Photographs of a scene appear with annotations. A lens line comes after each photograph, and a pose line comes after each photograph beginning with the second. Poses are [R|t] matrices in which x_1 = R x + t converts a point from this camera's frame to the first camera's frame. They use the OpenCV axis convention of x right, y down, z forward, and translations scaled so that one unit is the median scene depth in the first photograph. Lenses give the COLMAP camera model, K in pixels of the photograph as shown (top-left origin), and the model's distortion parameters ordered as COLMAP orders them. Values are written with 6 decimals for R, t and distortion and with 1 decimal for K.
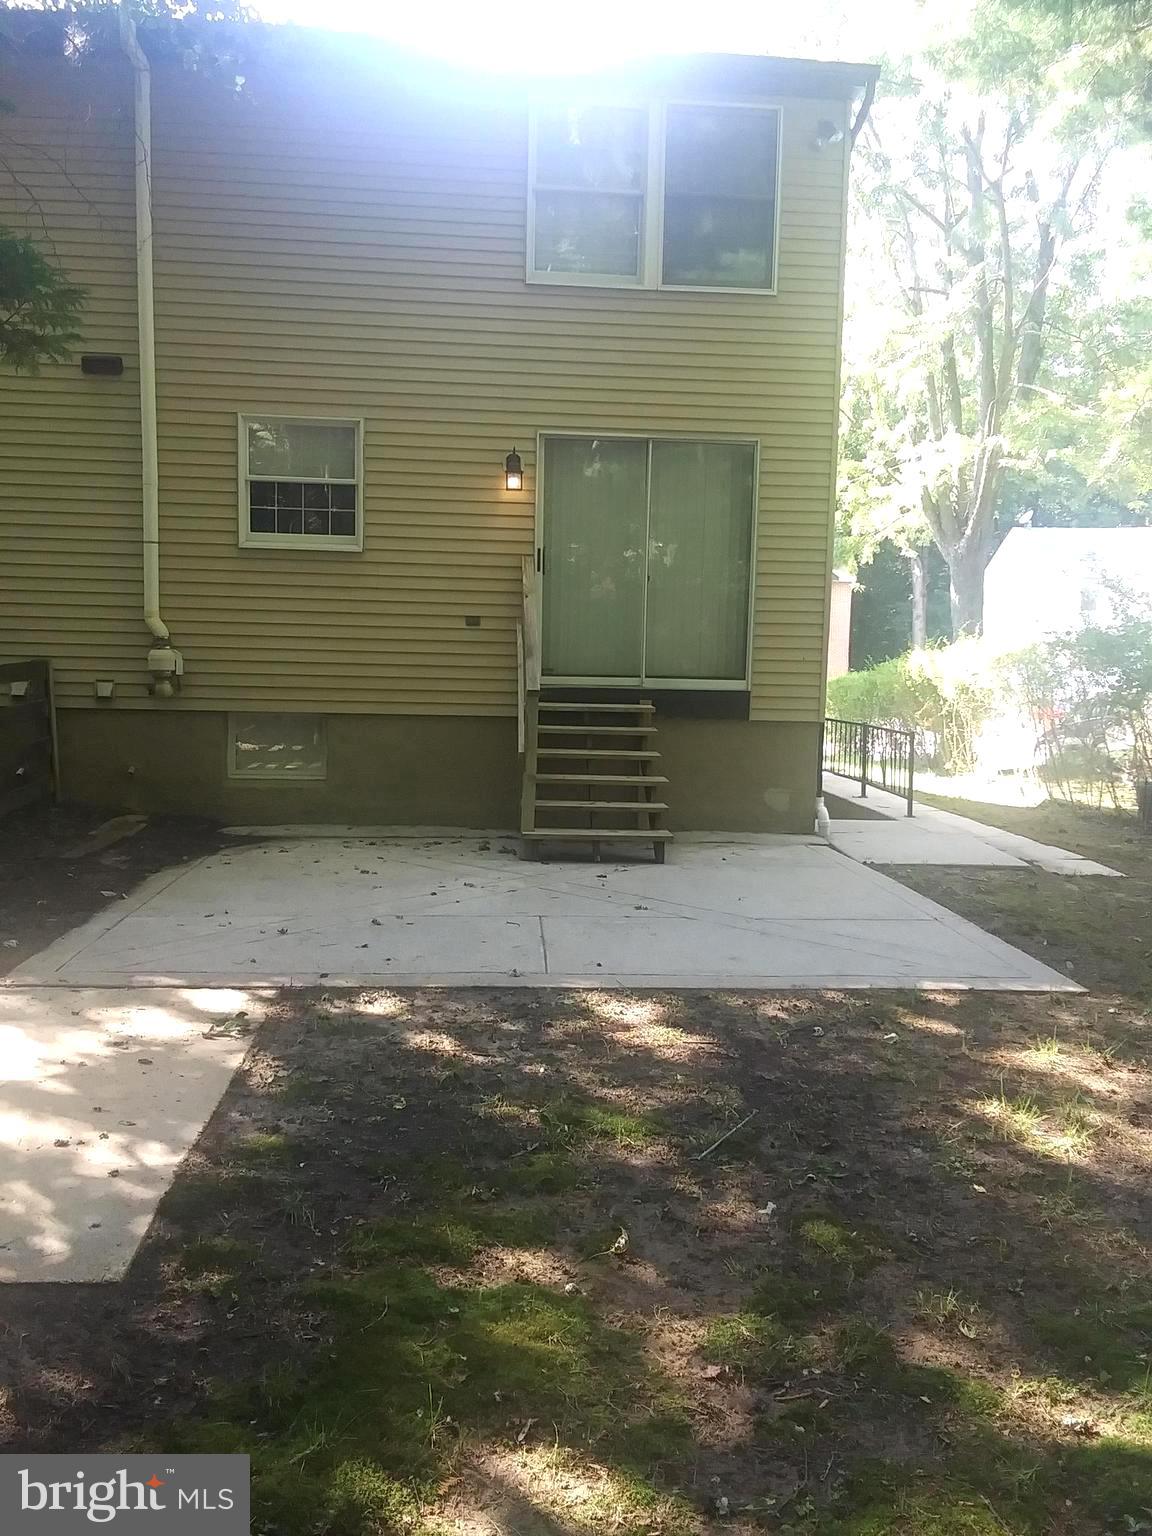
lens RADIAL K [[1151.0, 0, 573.1], [0, 1151.0, 750.4], [0, 0, 1]] dist [0.039381, -0.001096]
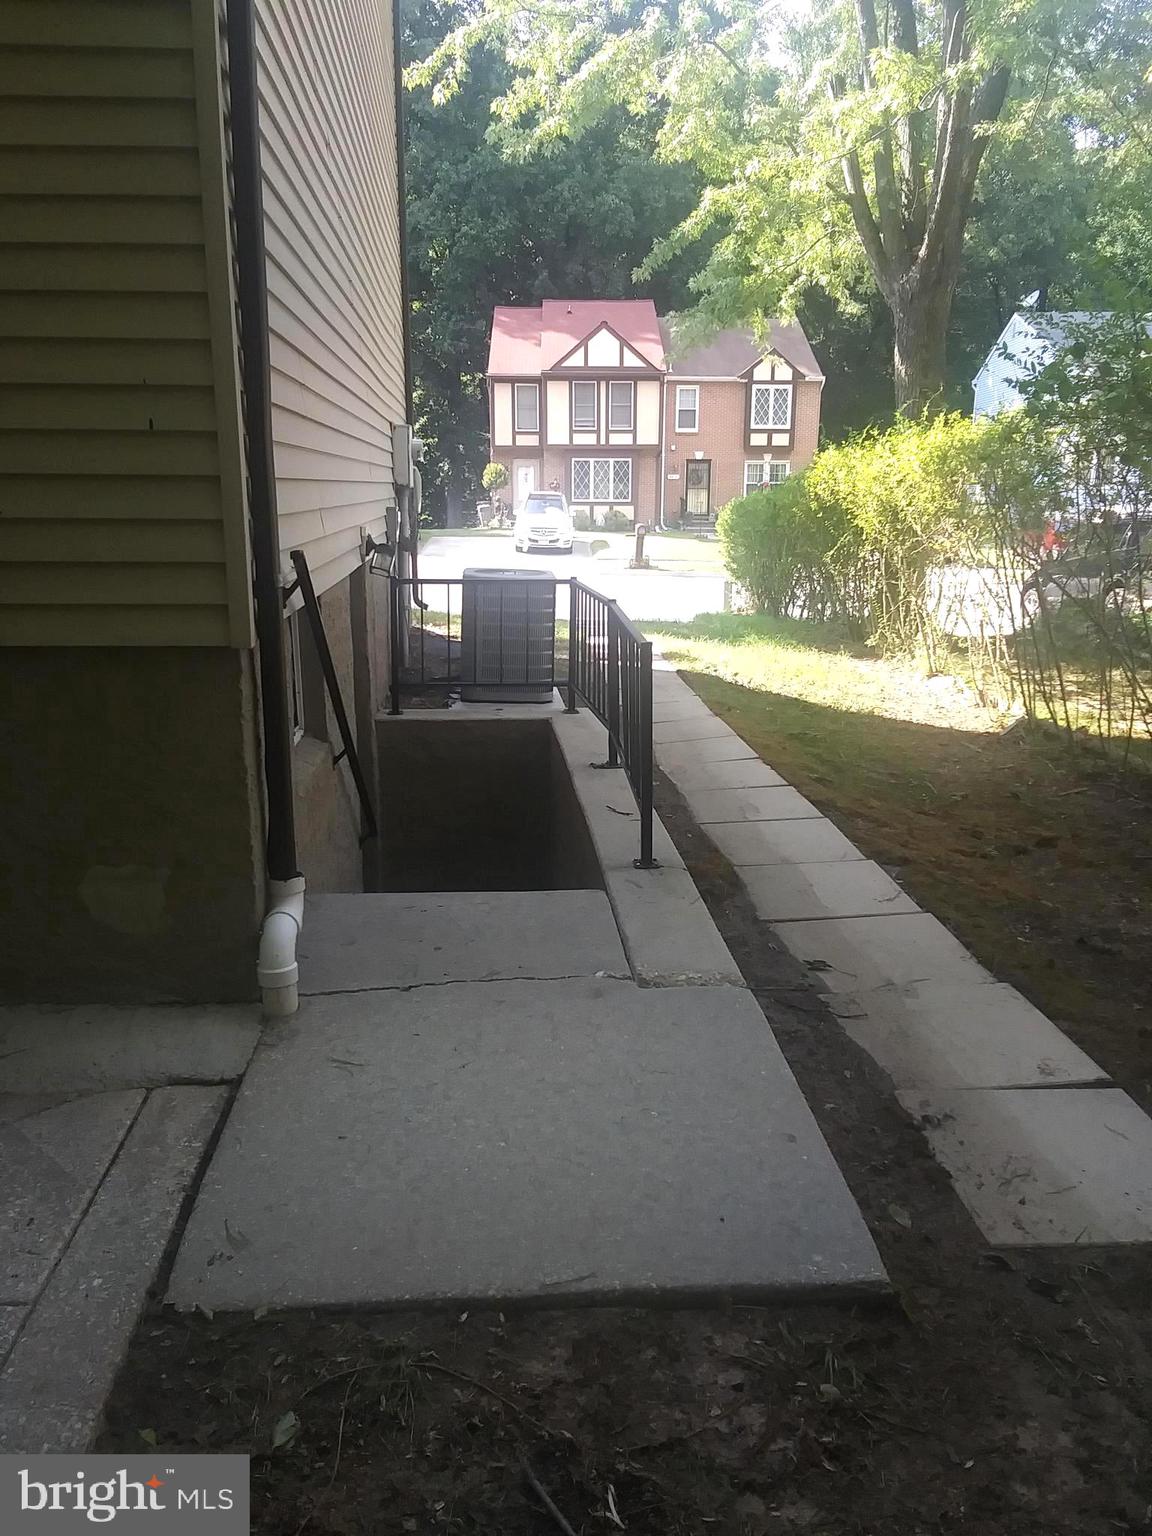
lens RADIAL K [[1177.9, 0, 576.0], [0, 1177.9, 768.0], [0, 0, 1]] dist [0.004730, 0.003232]
pose [[0.999734, -0.020900, 0.009735, 0.159612], [0.019116, 0.987446, 0.156799, -0.021591], [-0.012890, -0.156571, 0.987583, 0.373823]]
